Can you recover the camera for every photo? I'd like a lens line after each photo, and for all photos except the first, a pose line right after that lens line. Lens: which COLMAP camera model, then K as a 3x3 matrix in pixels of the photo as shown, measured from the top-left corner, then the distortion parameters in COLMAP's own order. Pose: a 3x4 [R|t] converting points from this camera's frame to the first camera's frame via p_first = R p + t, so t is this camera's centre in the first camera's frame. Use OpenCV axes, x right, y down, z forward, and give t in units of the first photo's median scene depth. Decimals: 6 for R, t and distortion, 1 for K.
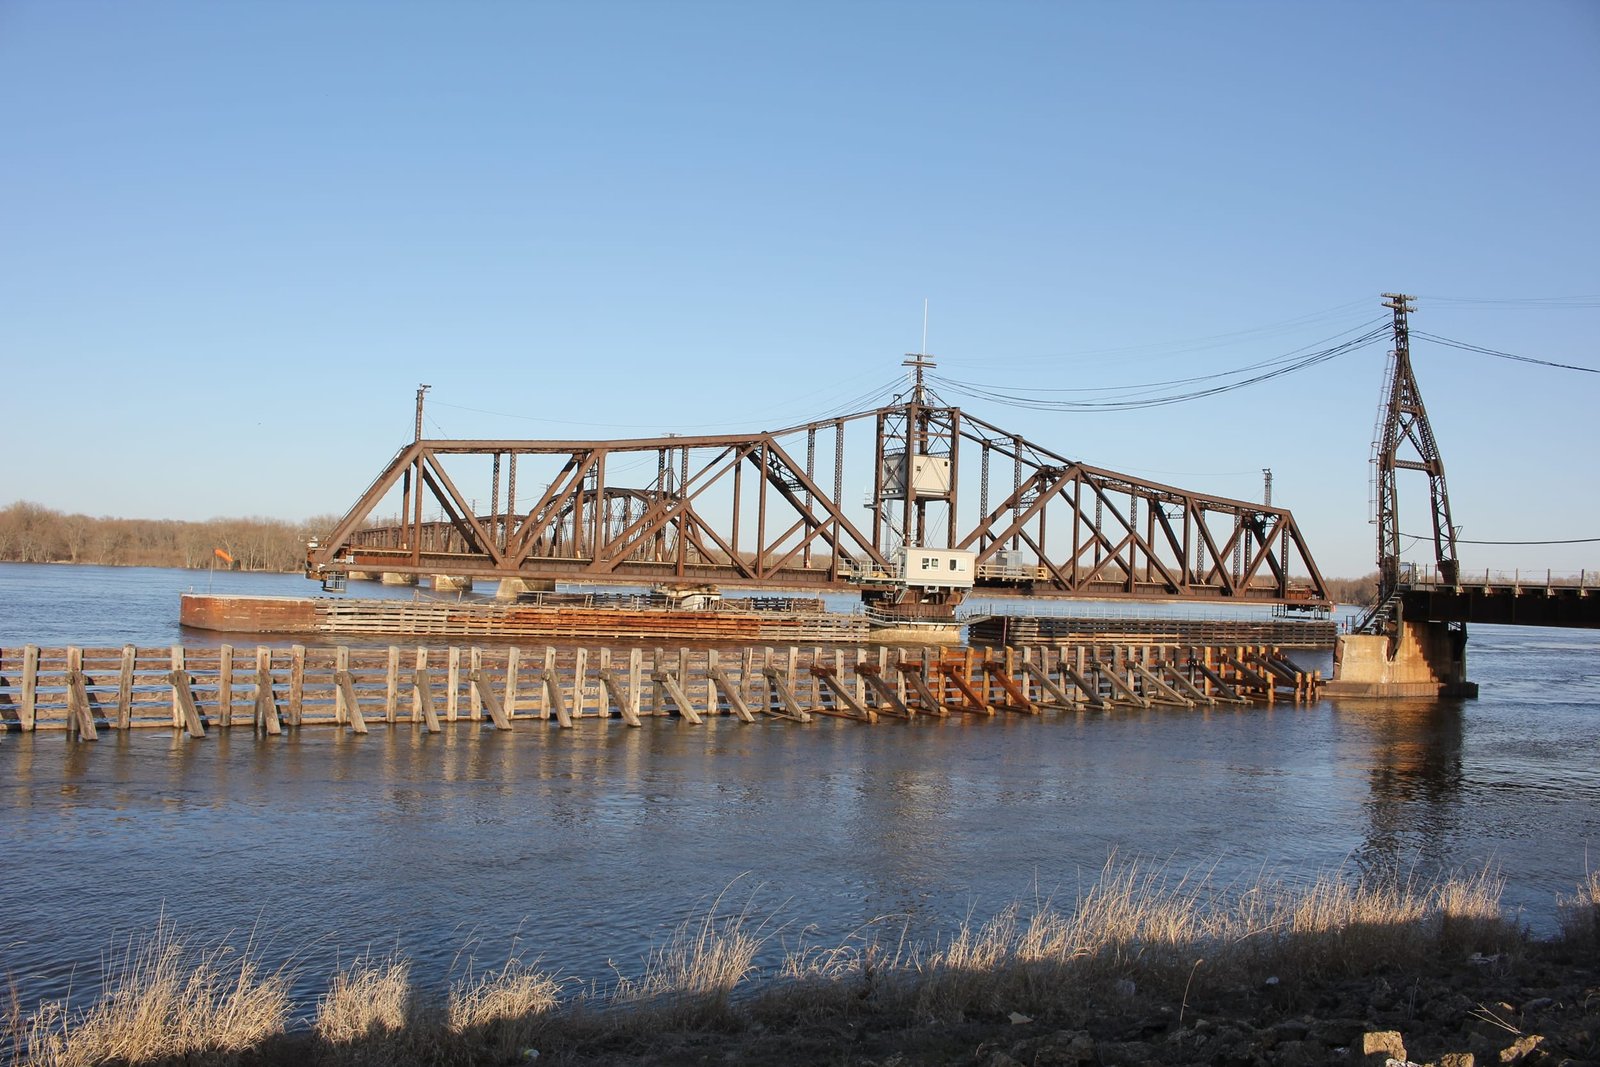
lens RADIAL K [[1334.9, 0, 785.0], [0, 1334.9, 534.3], [0, 0, 1]] dist [-0.141232, 0.113262]
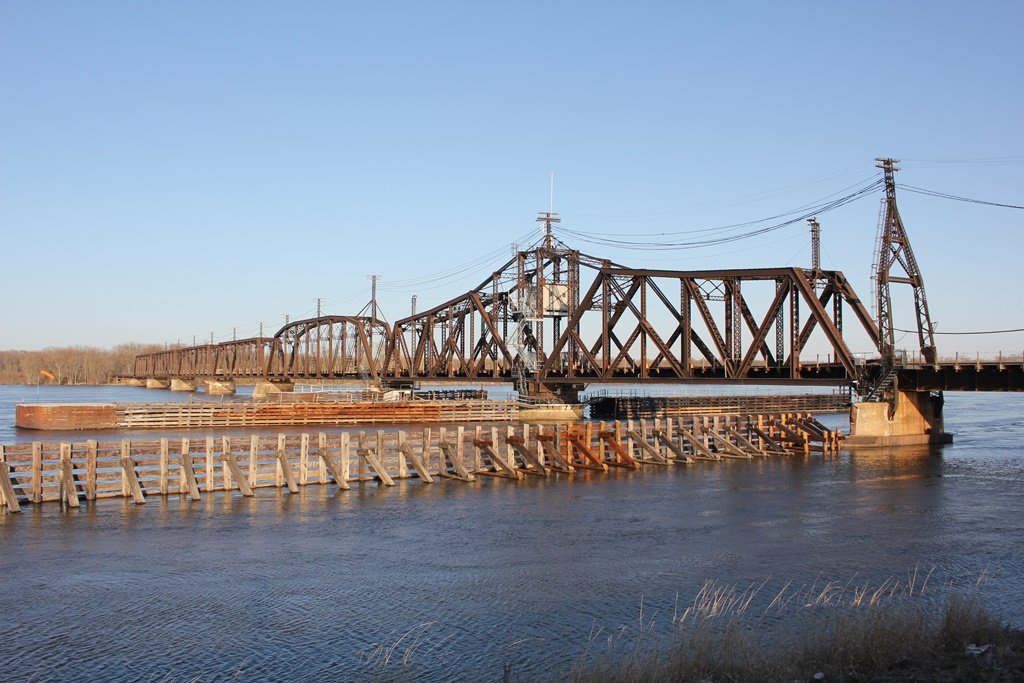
lens RADIAL K [[944.0, 0, 498.8], [0, 944.0, 345.2], [0, 0, 1]] dist [-0.095996, 0.000000]
pose [[0.998599, -0.035060, 0.039639, 0.007165], [0.035009, 0.999385, 0.001968, 0.000021], [-0.039683, -0.000577, 0.999212, 0.017619]]
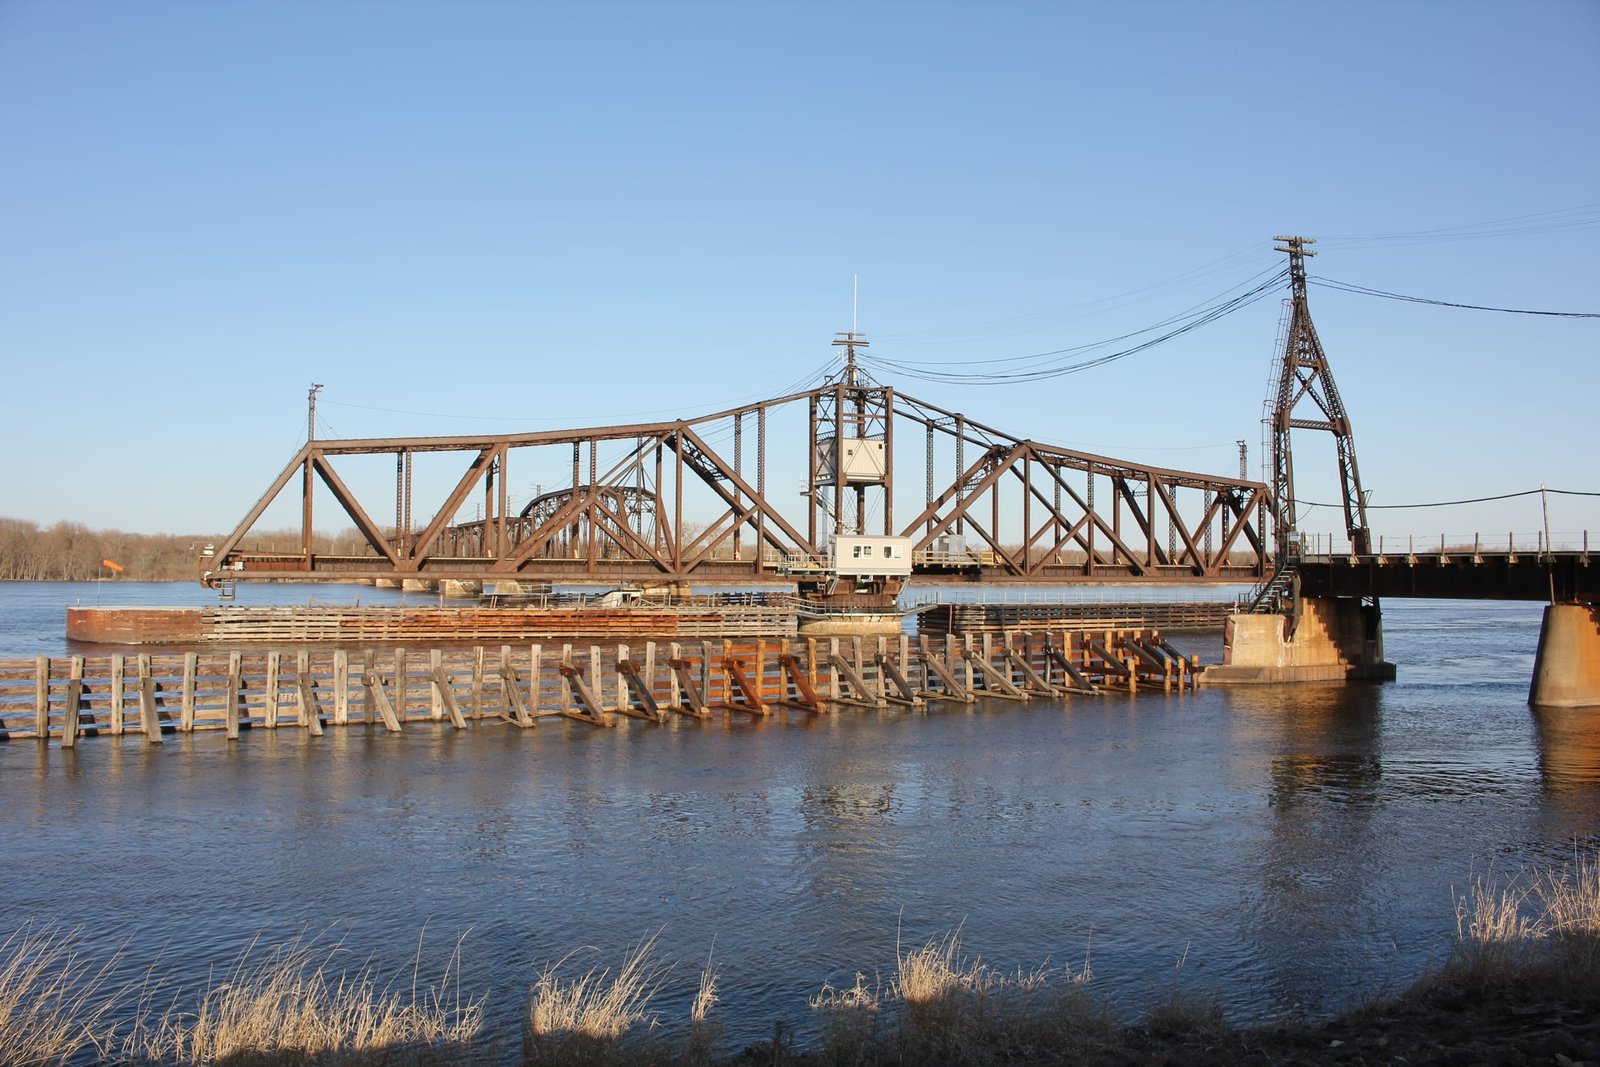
lens RADIAL K [[1334.9, 0, 792.1], [0, 1334.9, 530.2], [0, 0, 1]] dist [-0.141232, 0.113262]
pose [[0.997656, -0.033736, -0.059532, 0.171090], [0.033728, 0.999430, -0.001148, 0.008906], [0.059537, -0.000862, 0.998226, 0.069576]]
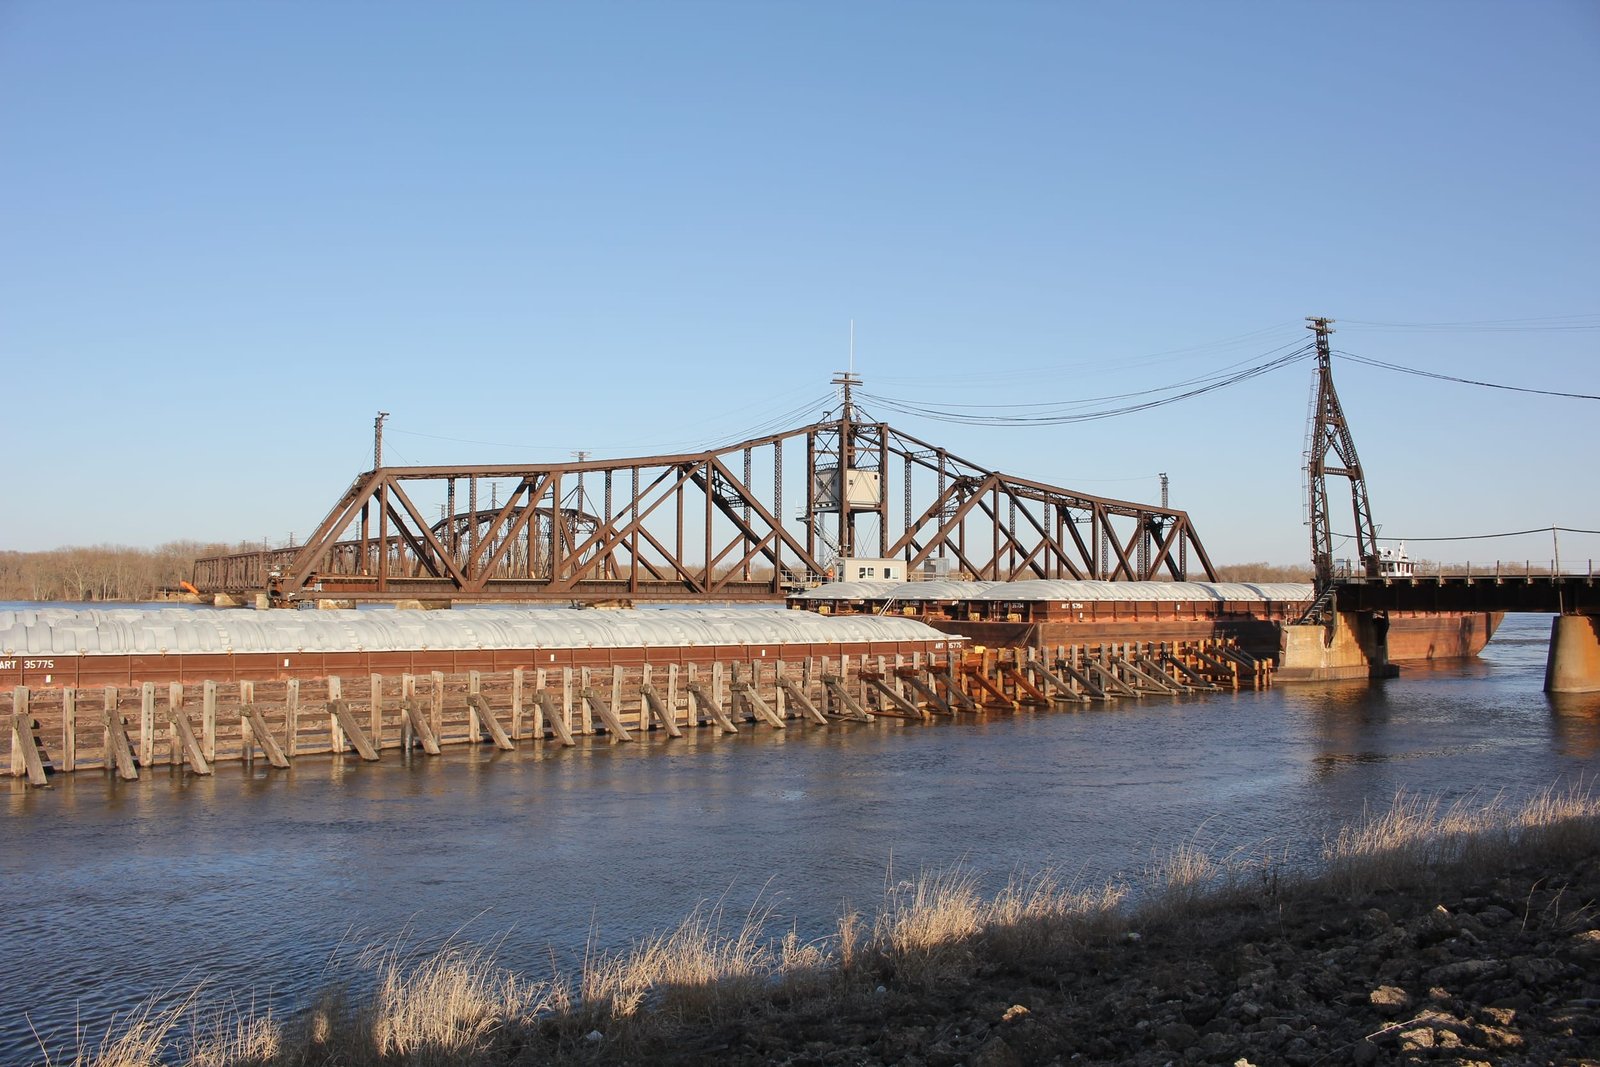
lens RADIAL K [[1378.1, 0, 755.9], [0, 1378.1, 537.7], [0, 0, 1]] dist [-0.090965, 0.040530]
pose [[0.992328, -0.029865, 0.119969, -0.151485], [0.030186, 0.999544, -0.000856, -0.010388], [-0.119889, 0.004471, 0.992777, -0.094315]]
